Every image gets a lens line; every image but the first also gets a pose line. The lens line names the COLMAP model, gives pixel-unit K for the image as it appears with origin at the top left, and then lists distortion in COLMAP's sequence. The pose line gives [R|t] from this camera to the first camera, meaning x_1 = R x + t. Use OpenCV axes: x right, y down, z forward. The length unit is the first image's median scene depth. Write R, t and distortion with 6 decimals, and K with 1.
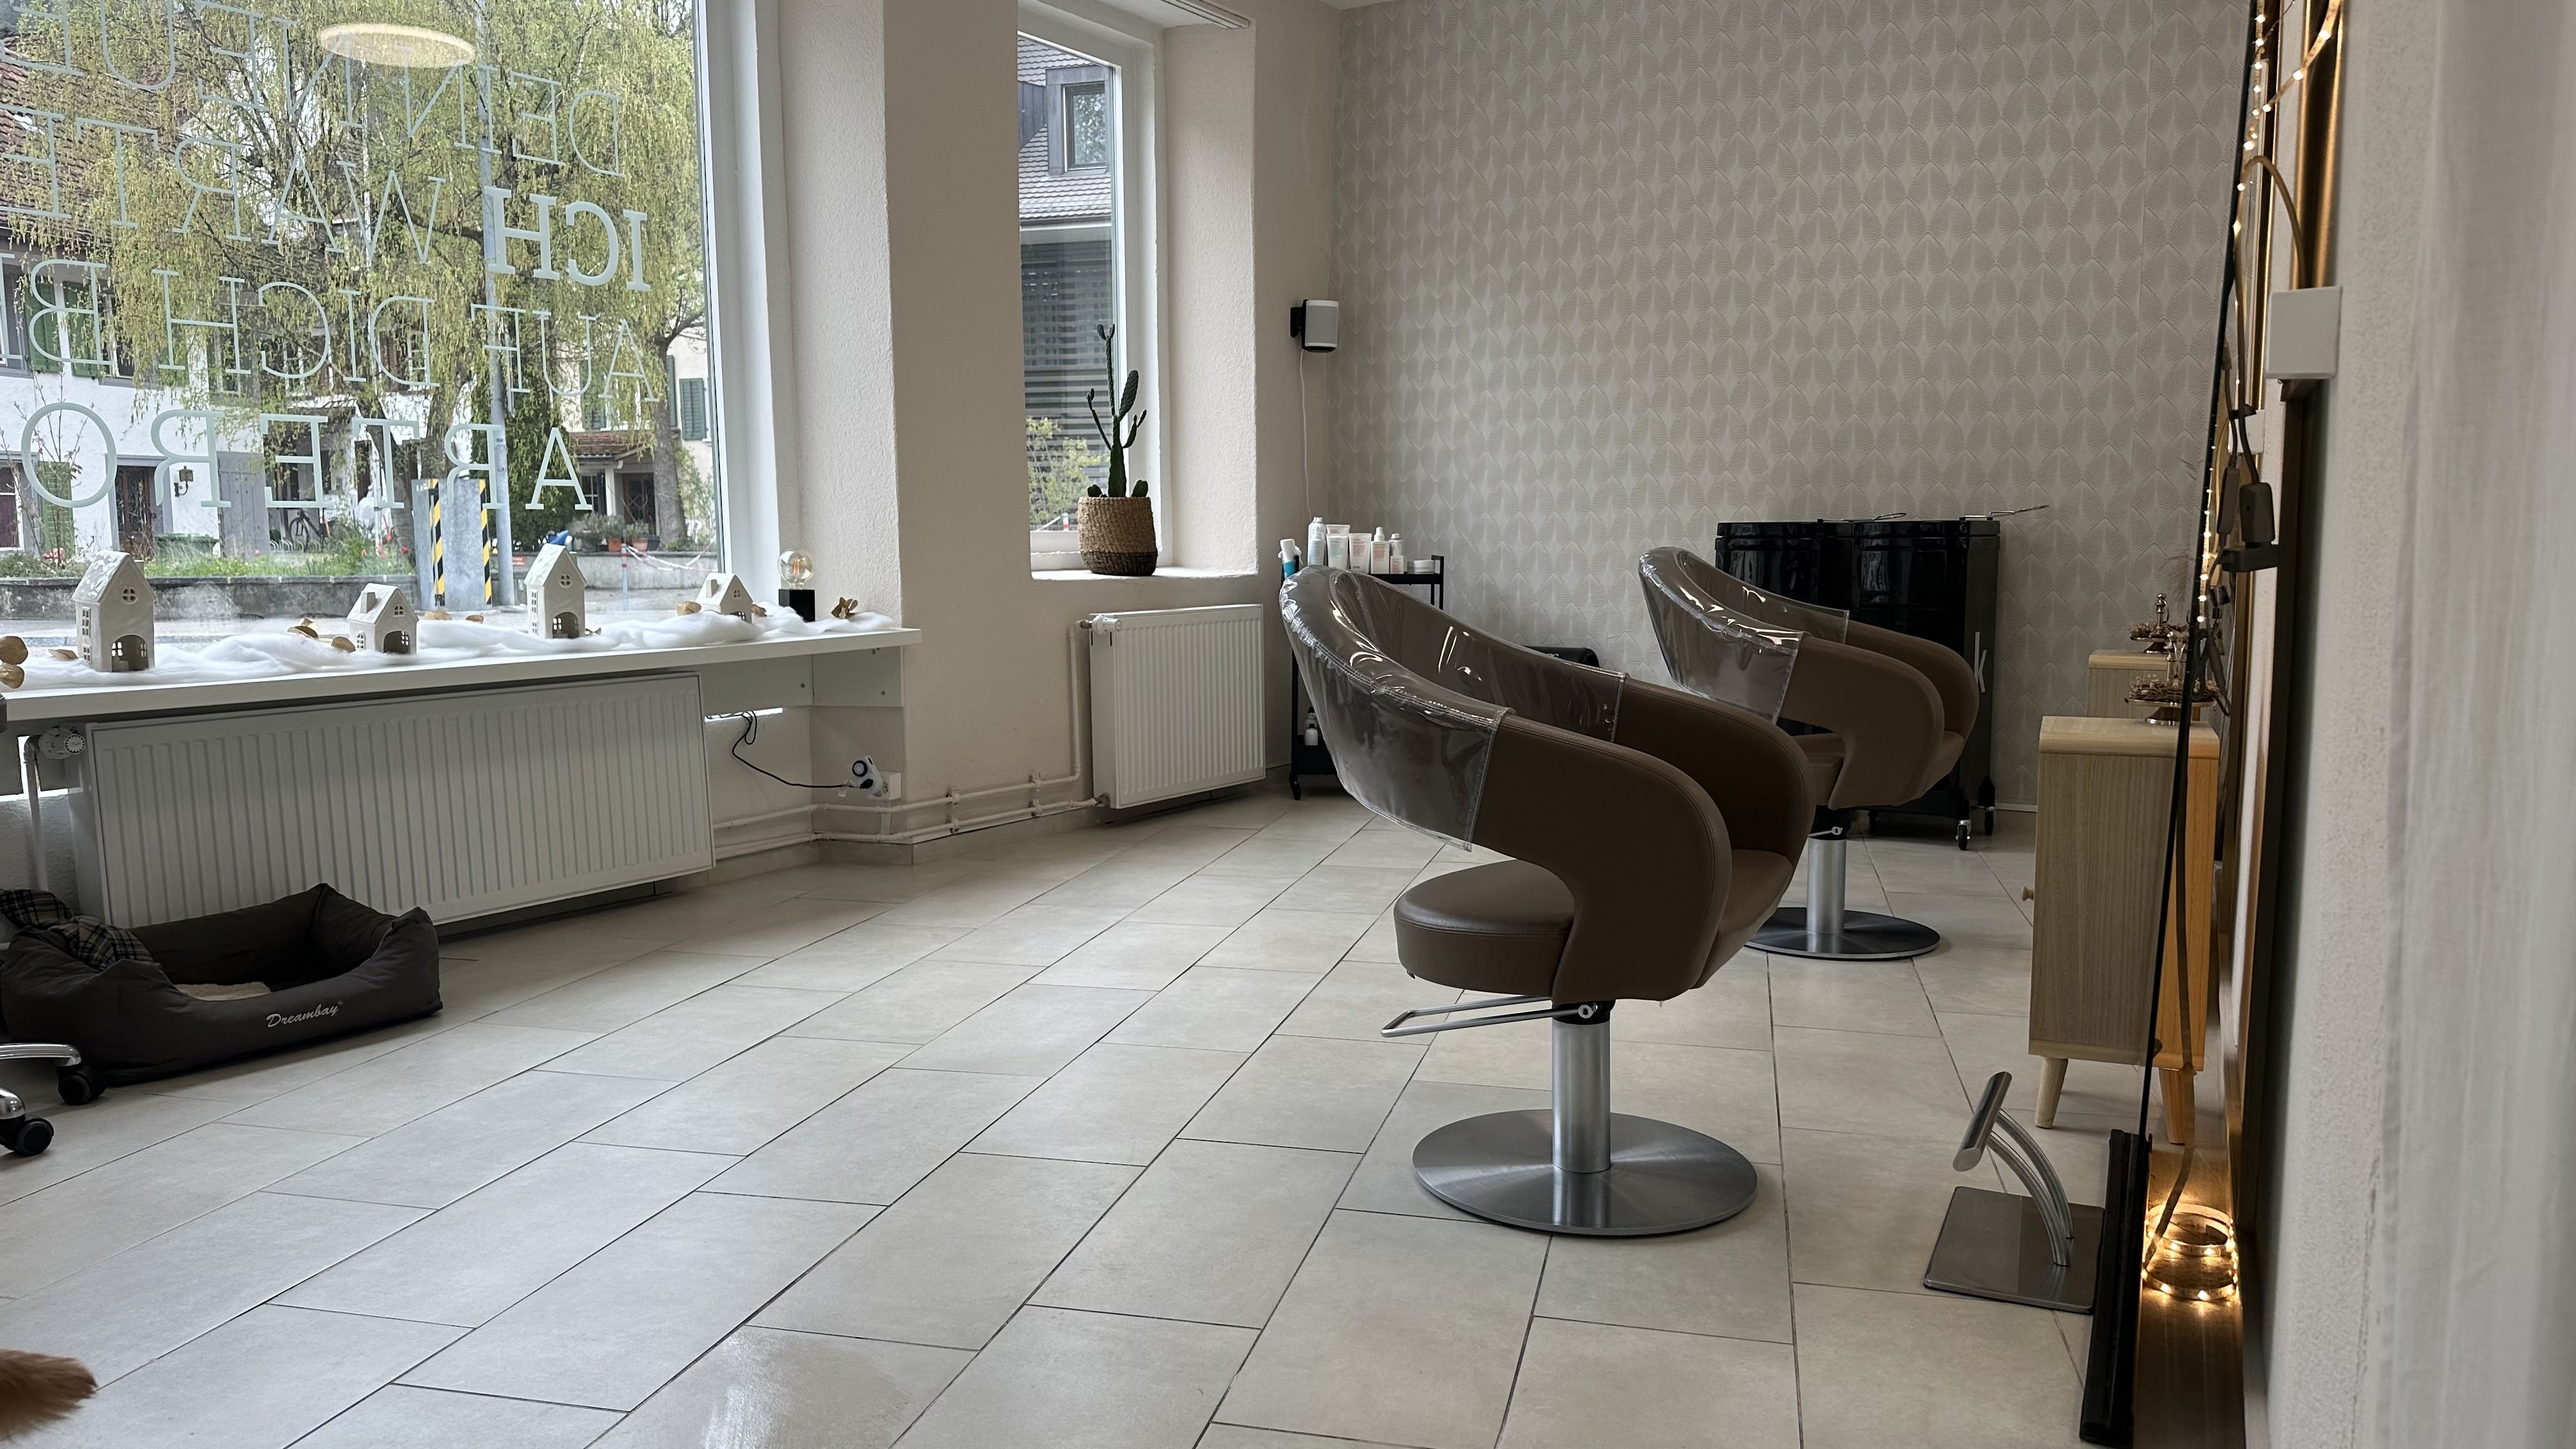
lens RADIAL K [[1820.2, 0, 1288.0], [0, 1820.2, 724.5], [0, 0, 1]] dist [0.175085, -0.365913]
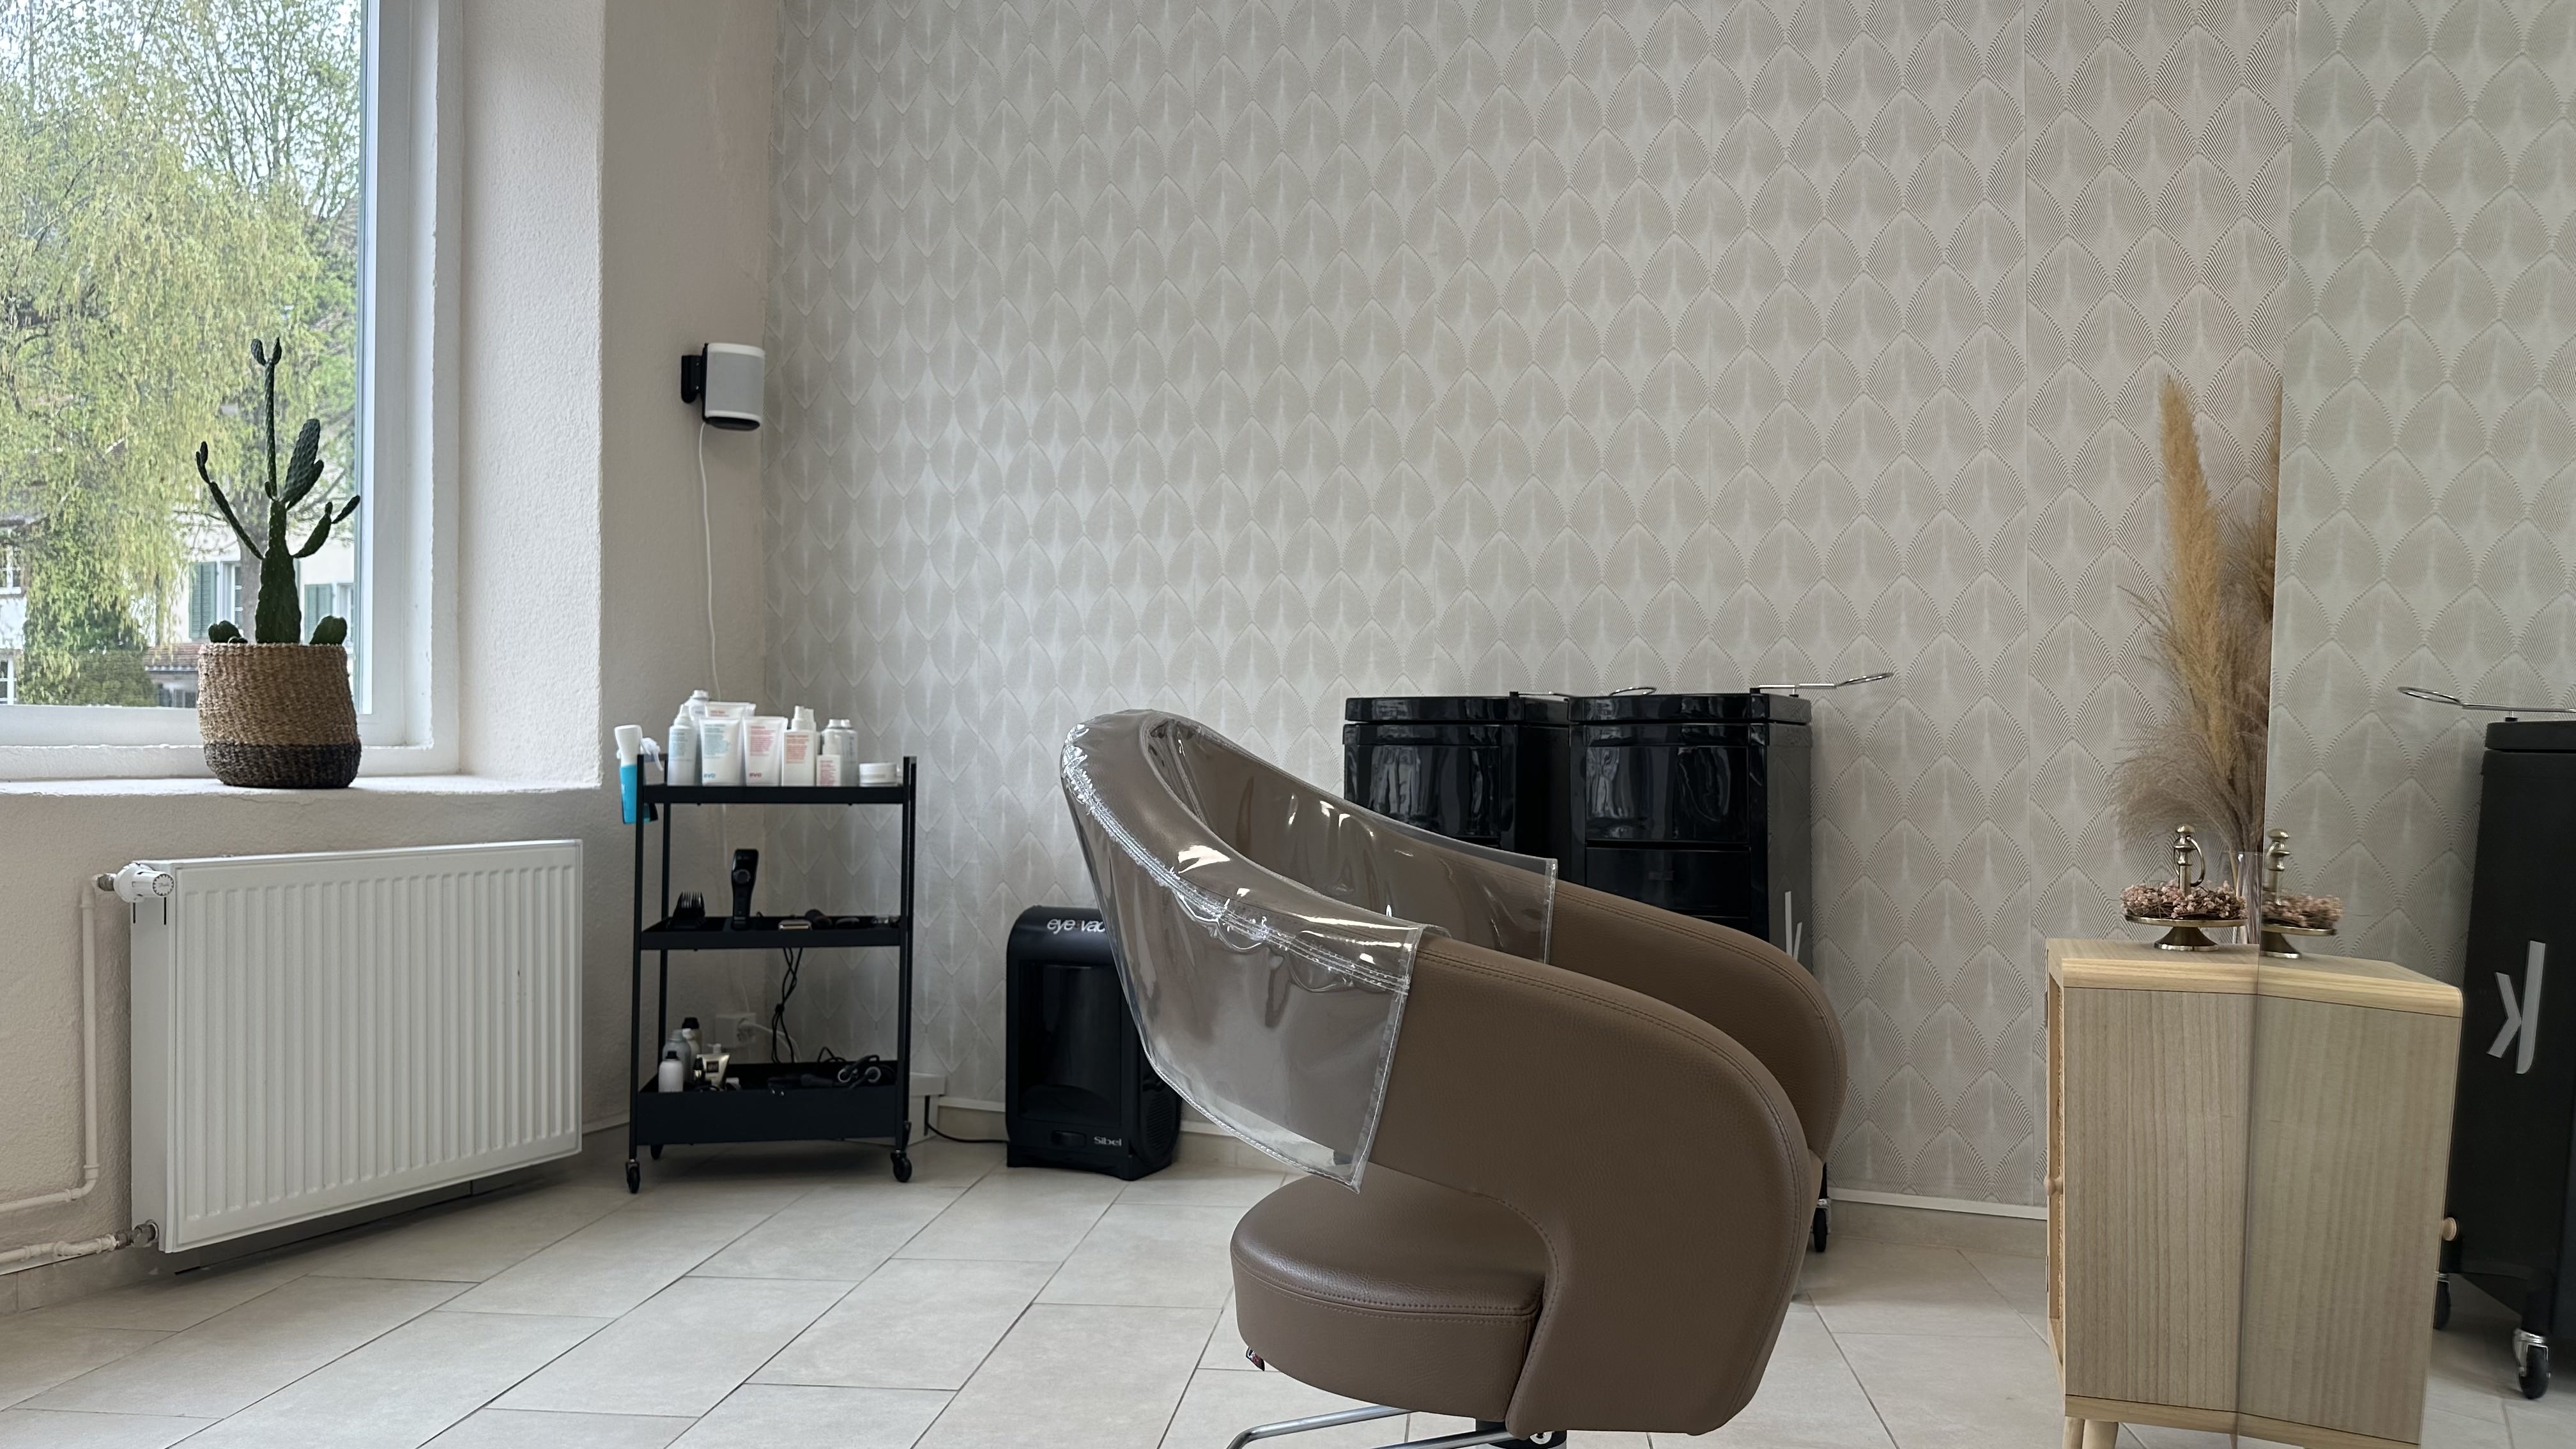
lens RADIAL K [[1820.2, 0, 1288.0], [0, 1820.2, 724.5], [0, 0, 1]] dist [0.175085, -0.365913]
pose [[0.990858, 0.005955, 0.134780, 0.129327], [0.010562, 0.992535, -0.121499, -0.030203], [-0.134497, 0.121812, 0.983398, 0.411978]]
